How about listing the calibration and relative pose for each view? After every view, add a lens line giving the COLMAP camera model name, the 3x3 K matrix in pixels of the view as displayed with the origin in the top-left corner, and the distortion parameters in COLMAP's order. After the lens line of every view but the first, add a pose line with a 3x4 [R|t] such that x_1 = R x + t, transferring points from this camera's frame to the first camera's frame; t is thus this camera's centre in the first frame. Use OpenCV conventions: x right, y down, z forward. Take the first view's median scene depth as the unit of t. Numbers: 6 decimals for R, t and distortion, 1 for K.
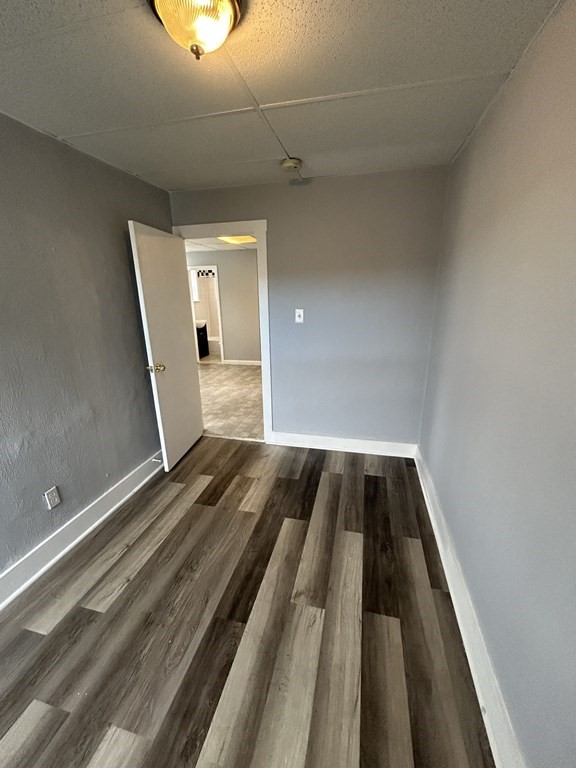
lens RADIAL K [[310.5, 0, 288.6], [0, 310.5, 384.7], [0, 0, 1]] dist [-0.001782, 0.001139]
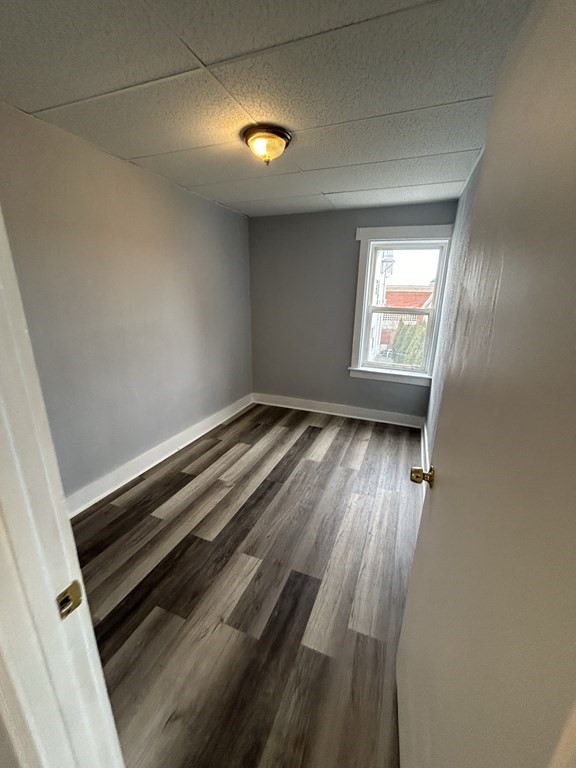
lens RADIAL K [[310.5, 0, 287.5], [0, 310.5, 384.1], [0, 0, 1]] dist [-0.001782, 0.001139]
pose [[-0.989362, -0.051611, 0.136009, -0.335690], [0.031018, 0.838607, 0.543853, -0.442263], [-0.142127, 0.542286, -0.828085, 1.513901]]
